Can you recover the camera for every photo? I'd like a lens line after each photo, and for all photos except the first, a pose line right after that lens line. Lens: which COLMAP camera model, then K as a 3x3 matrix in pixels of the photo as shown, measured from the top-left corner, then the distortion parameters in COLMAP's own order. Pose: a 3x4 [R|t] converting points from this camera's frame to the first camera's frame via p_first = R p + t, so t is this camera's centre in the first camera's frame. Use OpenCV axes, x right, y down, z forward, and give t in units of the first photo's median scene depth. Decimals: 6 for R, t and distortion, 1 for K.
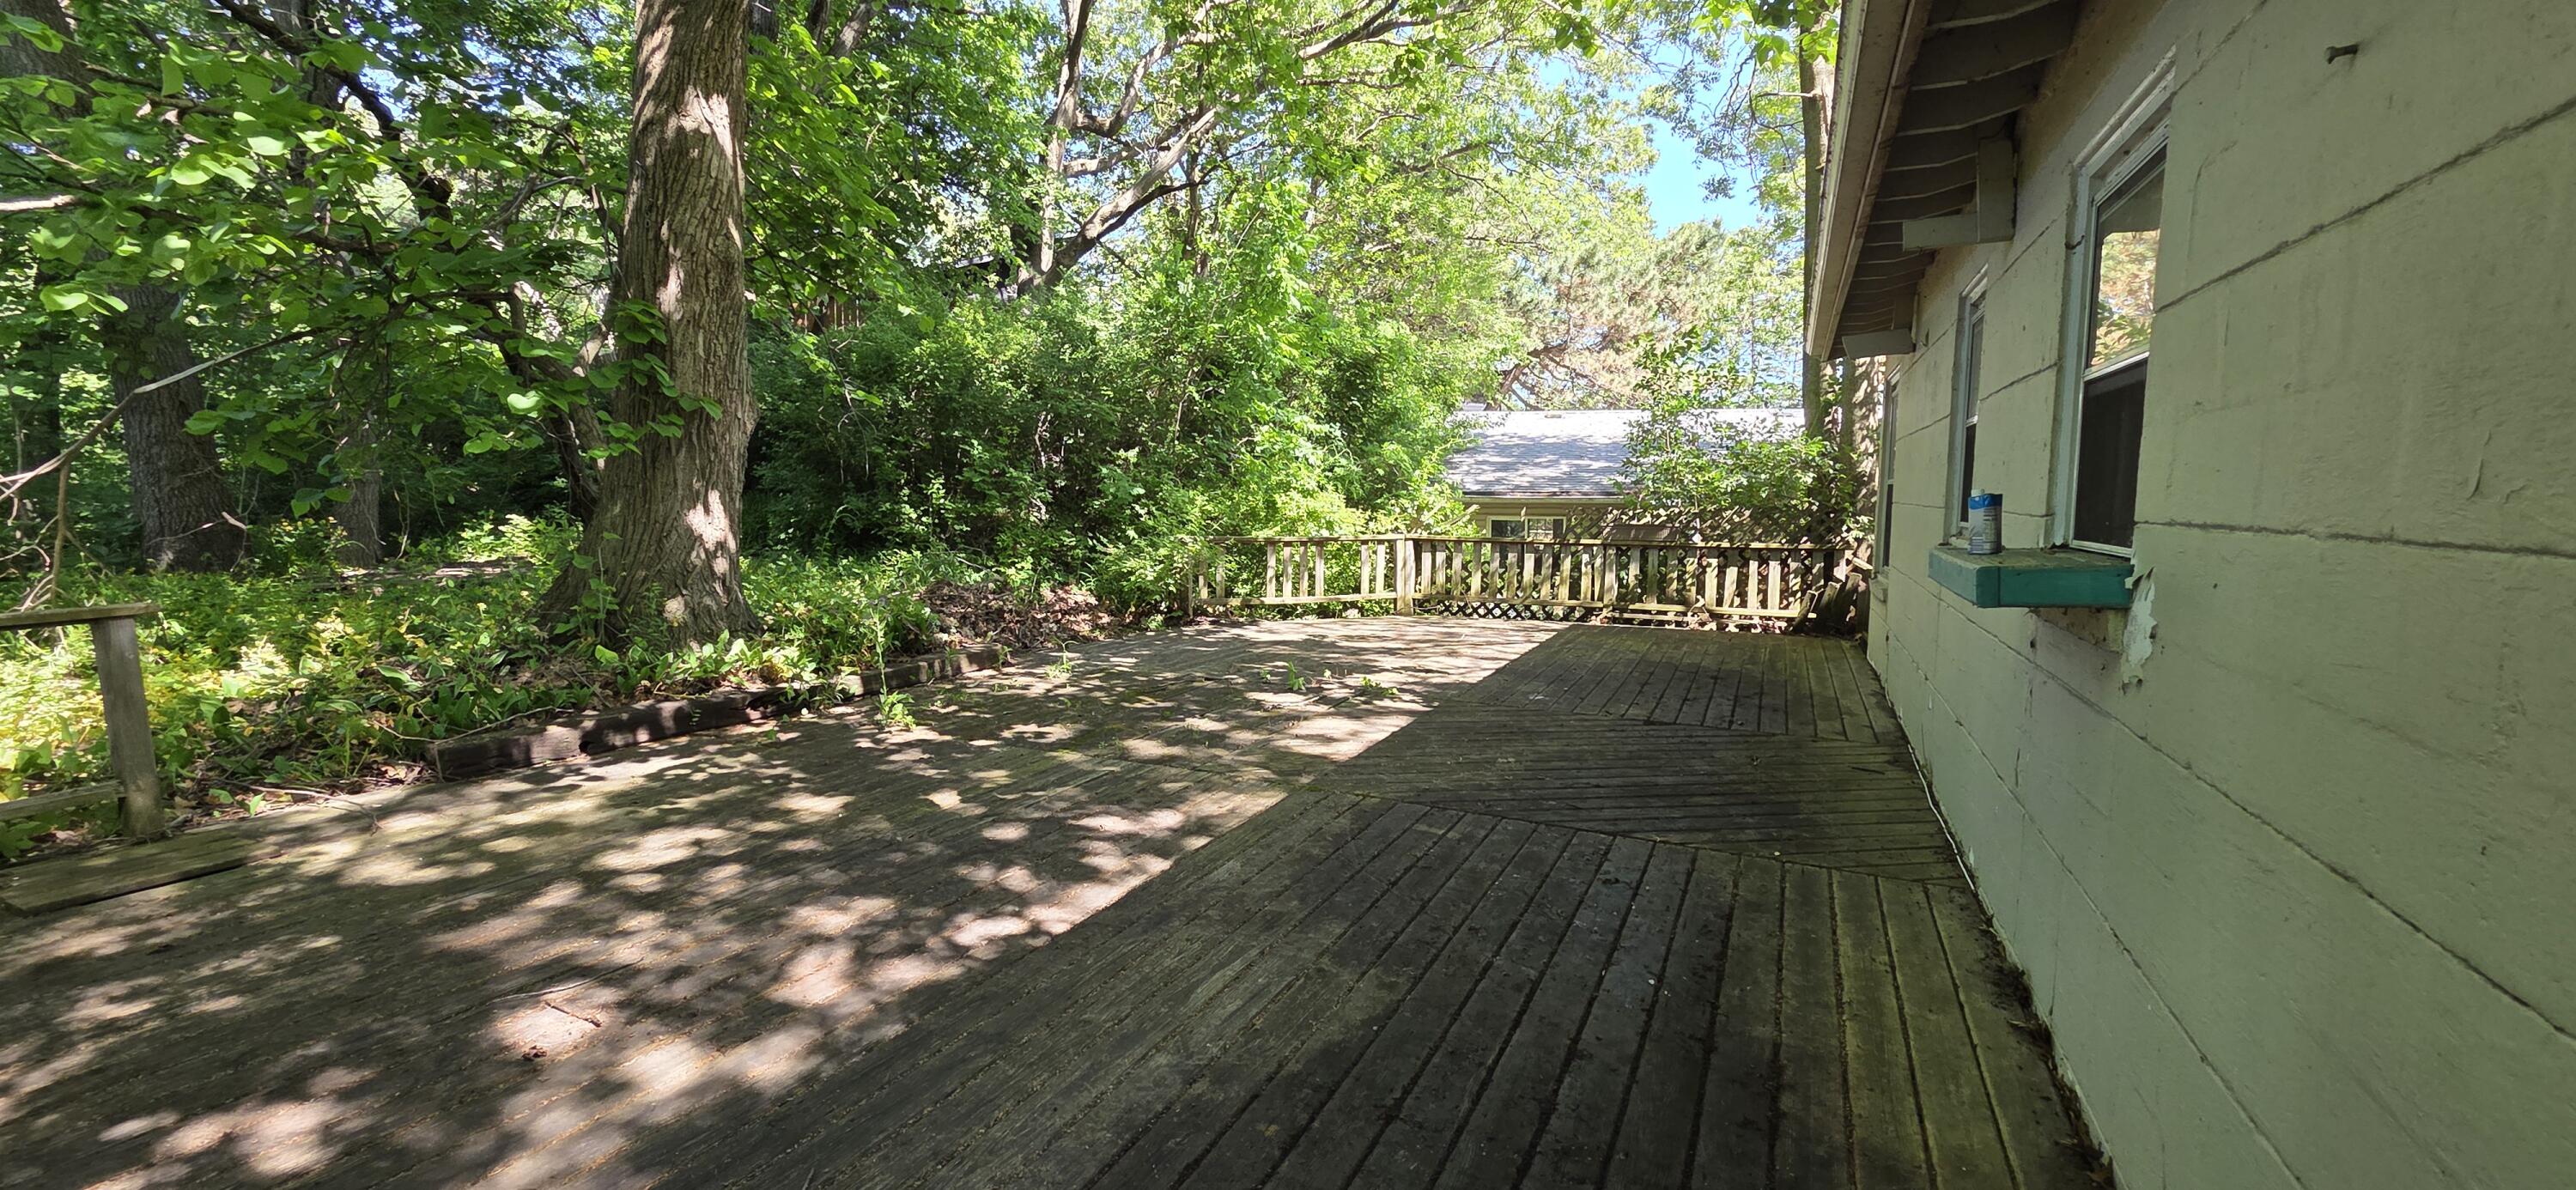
lens RADIAL K [[1054.5, 0, 1291.6], [0, 1054.5, 600.3], [0, 0, 1]] dist [0.001784, 0.000408]
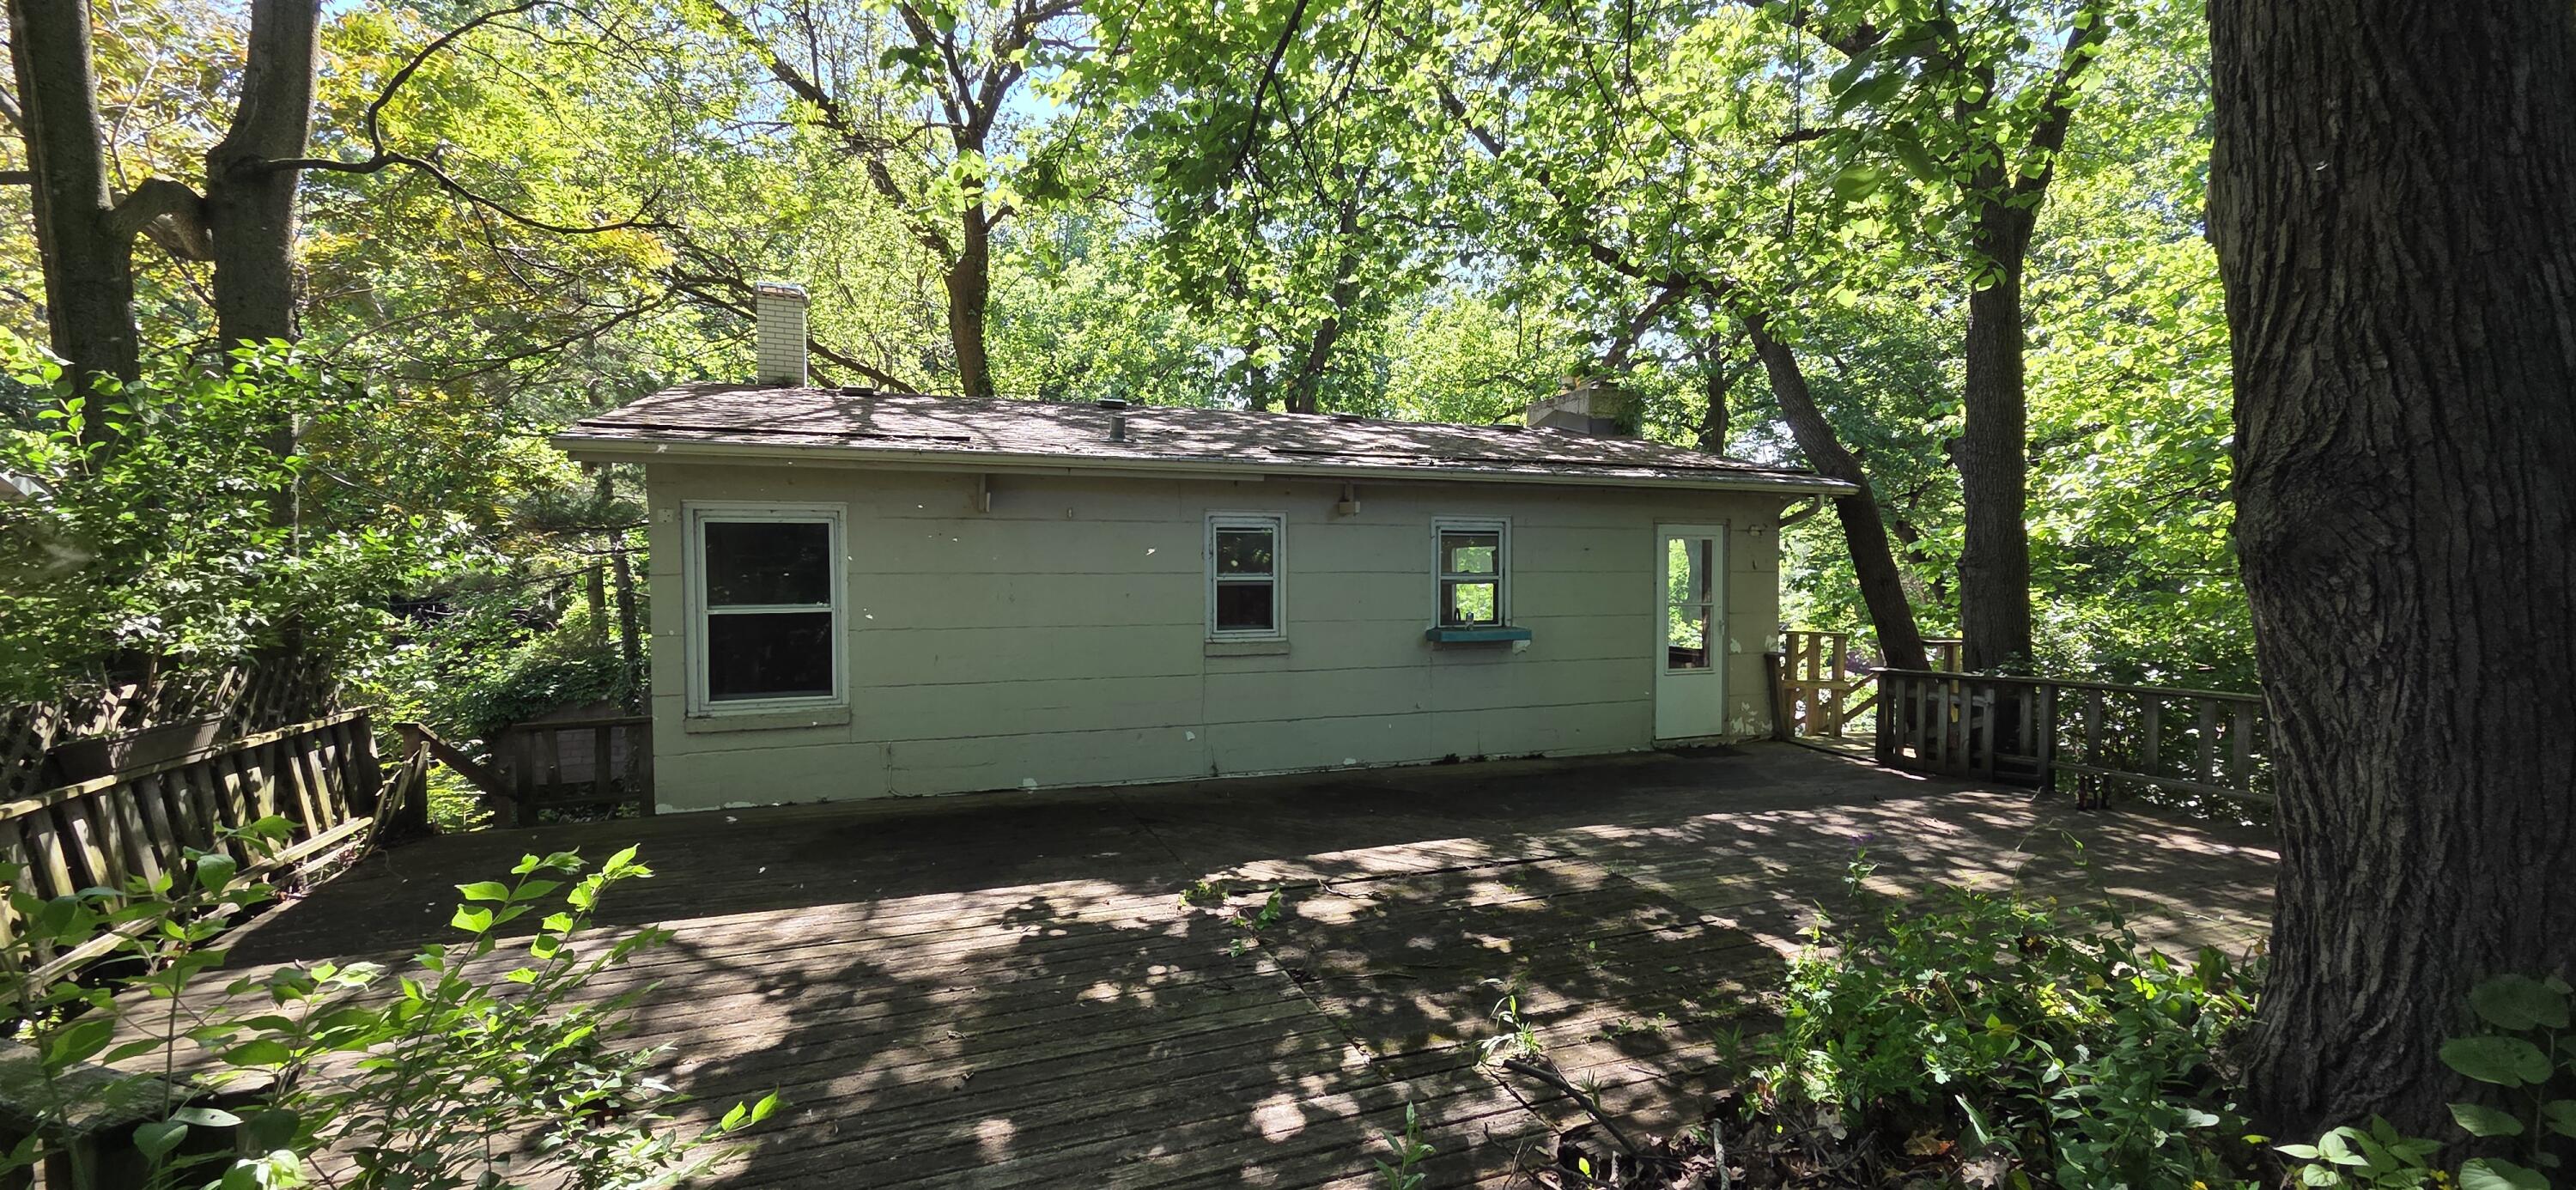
lens RADIAL K [[1056.2, 0, 1279.7], [0, 1056.2, 601.3], [0, 0, 1]] dist [0.000401, -0.000080]
pose [[-0.705713, -0.032170, 0.707767, -0.538530], [0.069107, 0.991080, 0.113954, -0.230756], [-0.705119, 0.129331, -0.697194, 1.538342]]
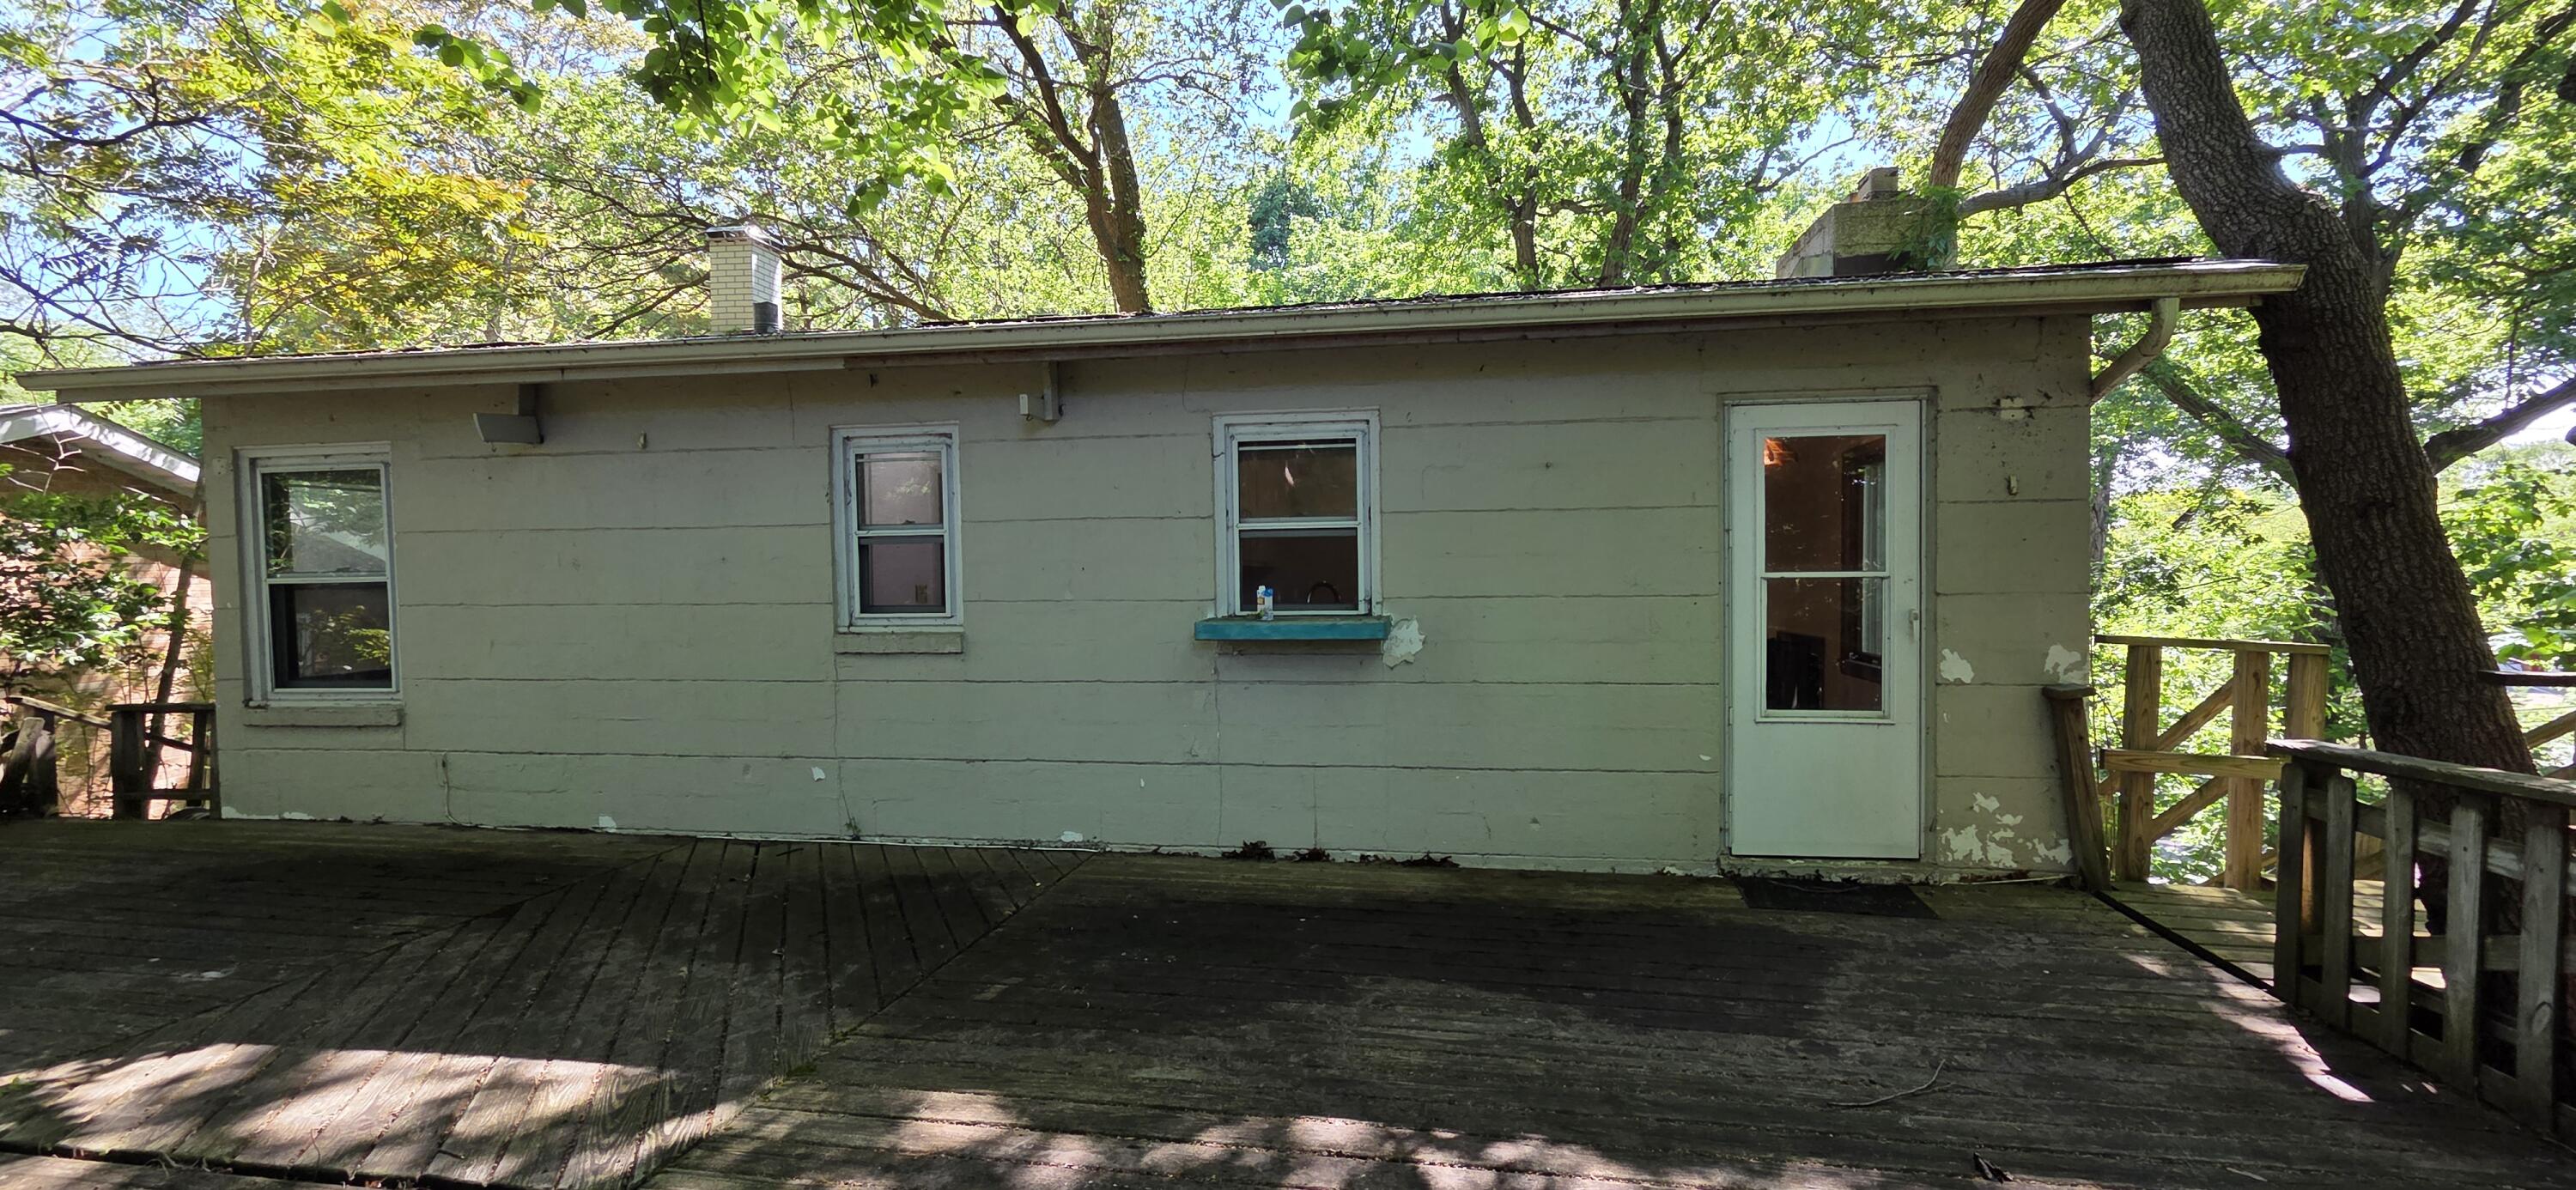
lens RADIAL K [[1054.5, 0, 1291.6], [0, 1054.5, 600.3], [0, 0, 1]] dist [0.001784, 0.000408]
pose [[-0.273984, -0.034355, 0.961120, -0.463186], [0.111302, 0.991514, 0.067170, -0.080695], [-0.955272, 0.125378, -0.267835, 0.585234]]
